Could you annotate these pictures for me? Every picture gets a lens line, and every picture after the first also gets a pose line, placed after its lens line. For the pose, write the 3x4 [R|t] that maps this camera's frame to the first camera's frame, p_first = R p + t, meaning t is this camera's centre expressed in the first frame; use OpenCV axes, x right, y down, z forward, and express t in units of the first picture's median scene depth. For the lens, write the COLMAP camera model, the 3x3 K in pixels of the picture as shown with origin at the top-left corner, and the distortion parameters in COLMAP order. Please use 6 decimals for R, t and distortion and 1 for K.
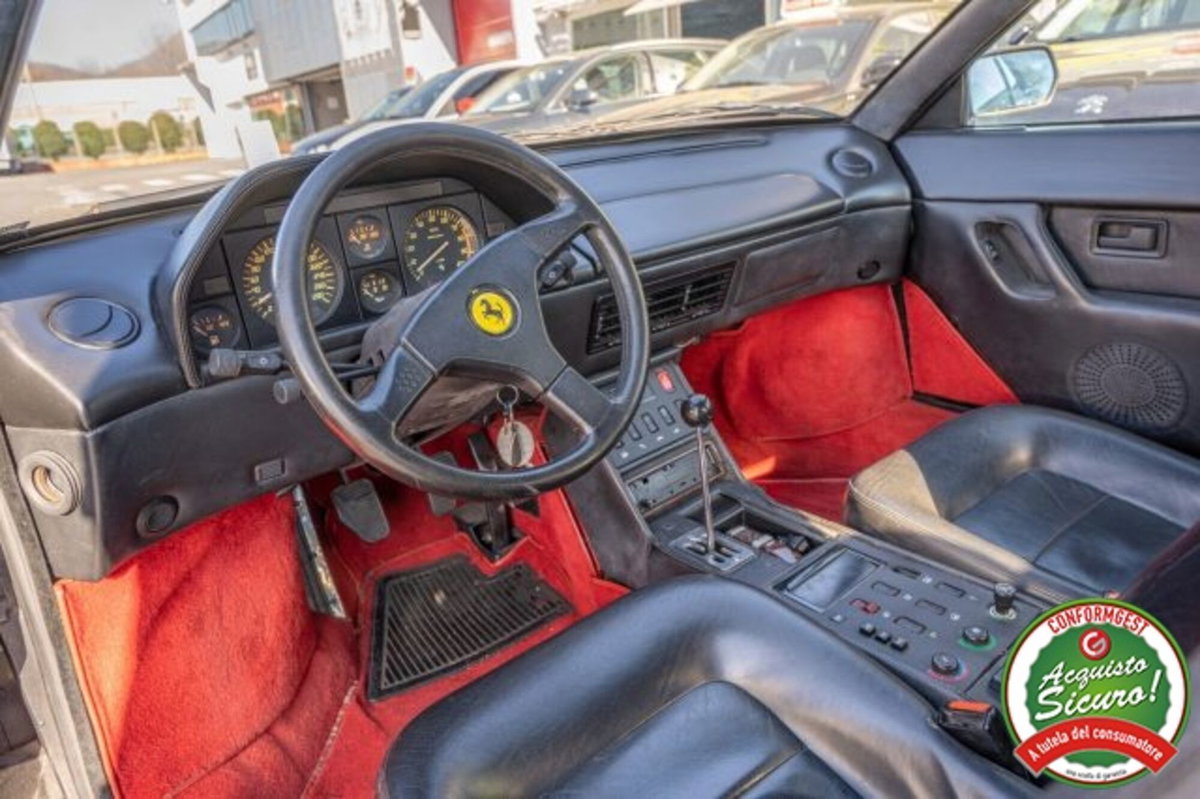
lens RADIAL K [[825.3, 0, 600.0], [0, 825.3, 399.5], [0, 0, 1]] dist [-0.001635, -0.005384]
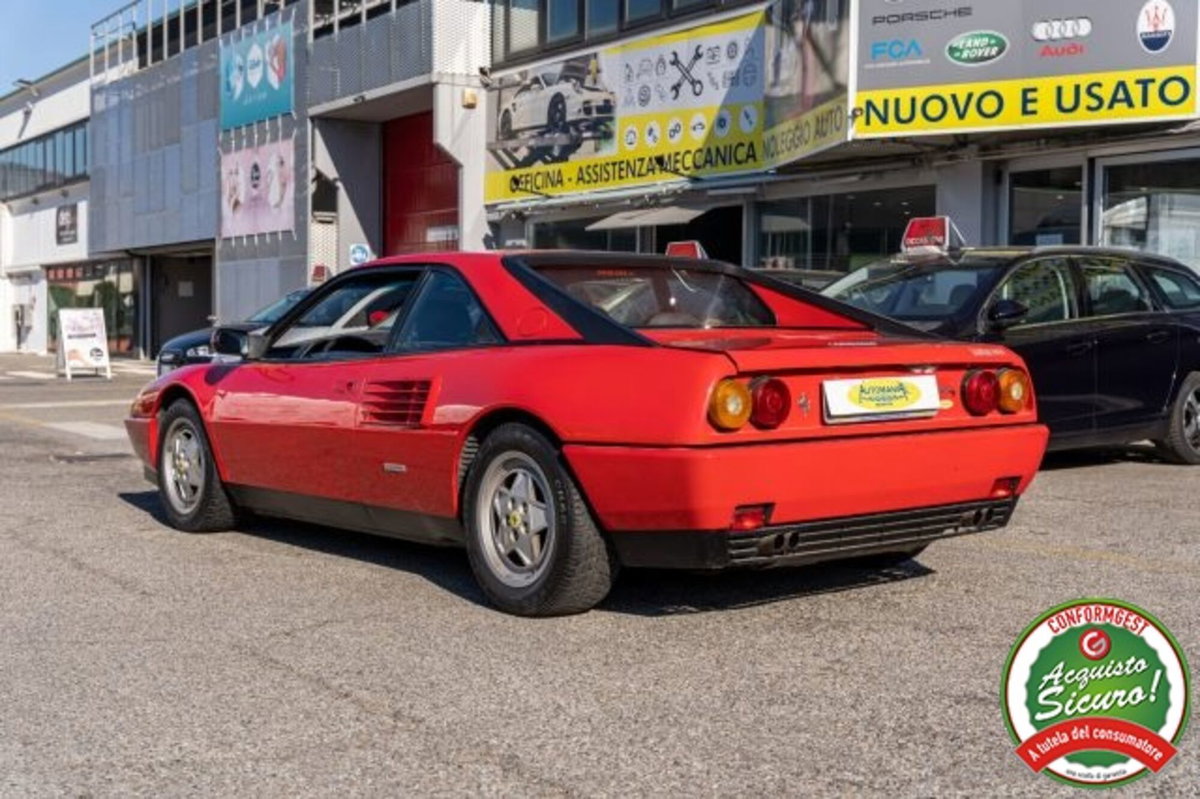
lens RADIAL K [[1462.3, 0, 627.9], [0, 1462.3, 400.4], [0, 0, 1]] dist [0.009190, -0.012369]
pose [[0.996608, 0.081602, 0.010661, 0.929108], [-0.075106, 0.954836, -0.287486, 1.567803], [-0.033639, 0.285710, 0.957726, -4.793989]]
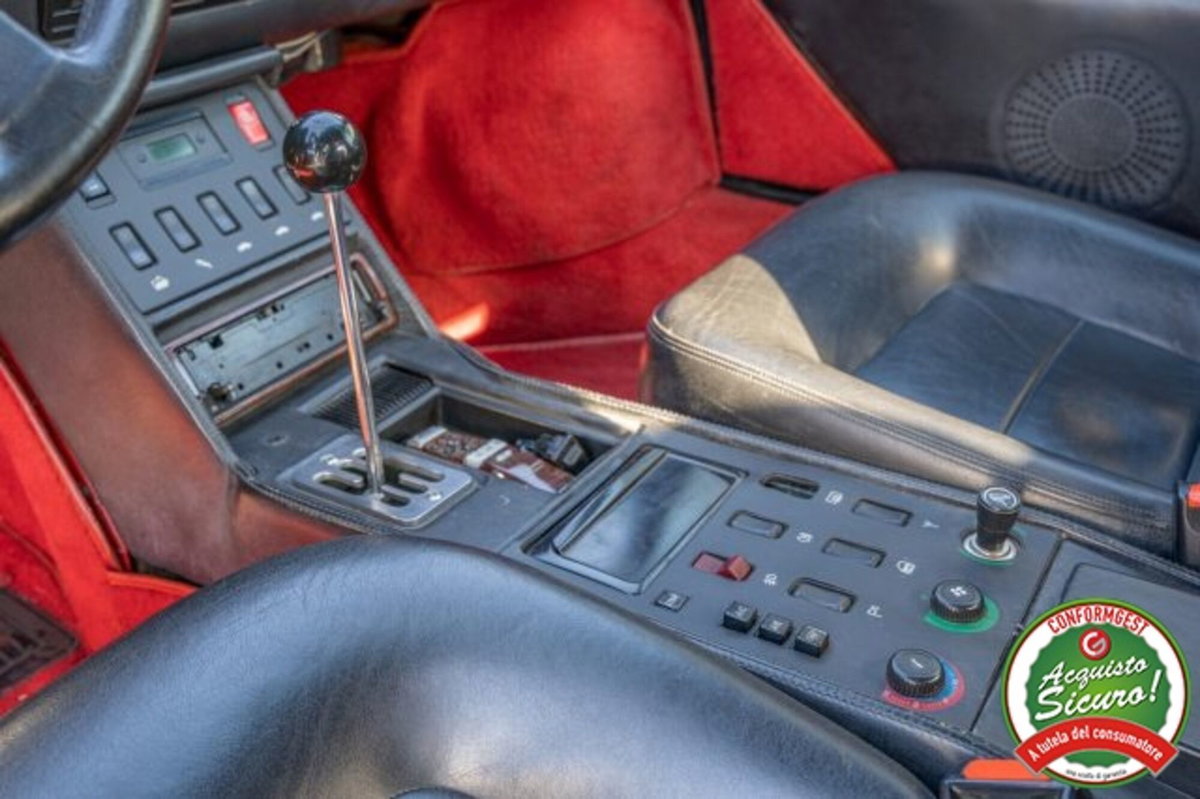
lens RADIAL K [[1205.9, 0, 600.0], [0, 1205.9, 399.5], [0, 0, 1]] dist [0.007475, 0.005034]
pose [[0.943498, -0.070241, 0.323850, 0.036756], [0.038556, 0.993908, 0.103245, 0.068477], [-0.329129, -0.084925, 0.940458, 0.316945]]
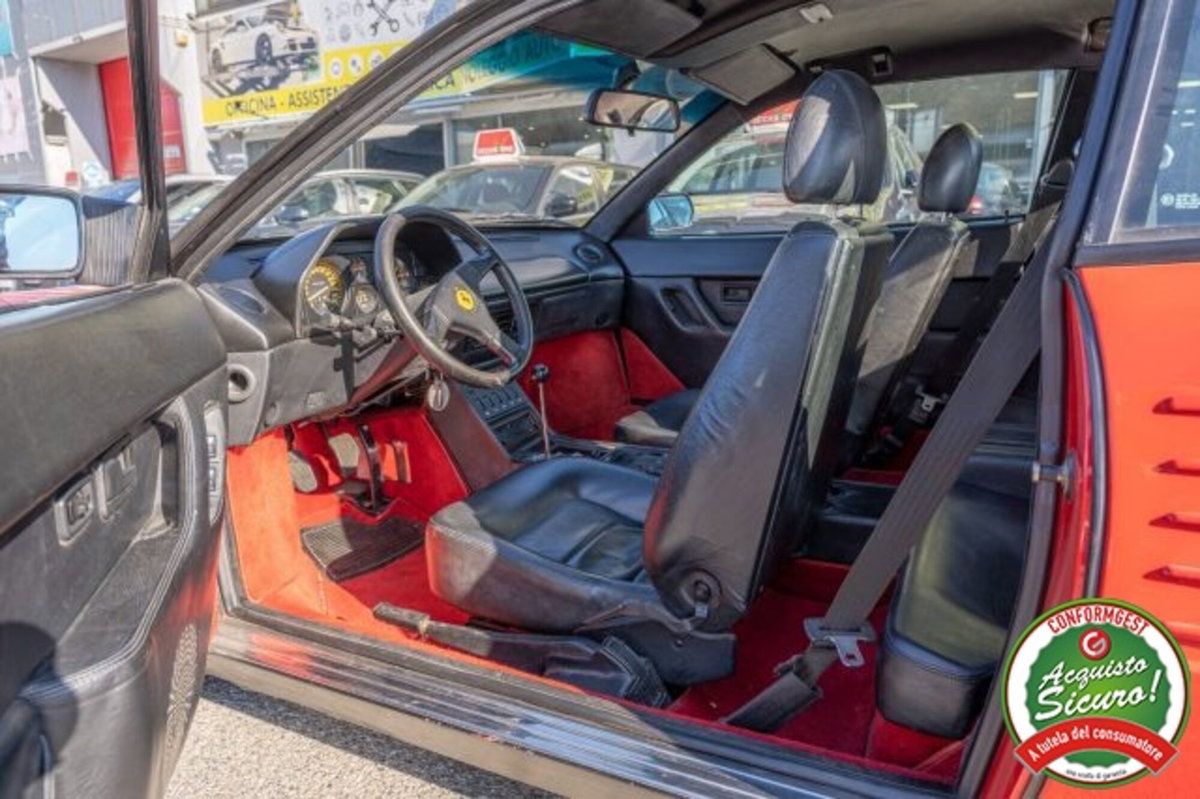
lens RADIAL K [[806.7, 0, 600.0], [0, 806.7, 399.5], [0, 0, 1]] dist [-0.001810, -0.007525]
pose [[0.923203, -0.023656, 0.383583, -0.360089], [0.077251, 0.989154, -0.124925, 0.246142], [-0.376467, 0.144964, 0.915018, -0.527804]]
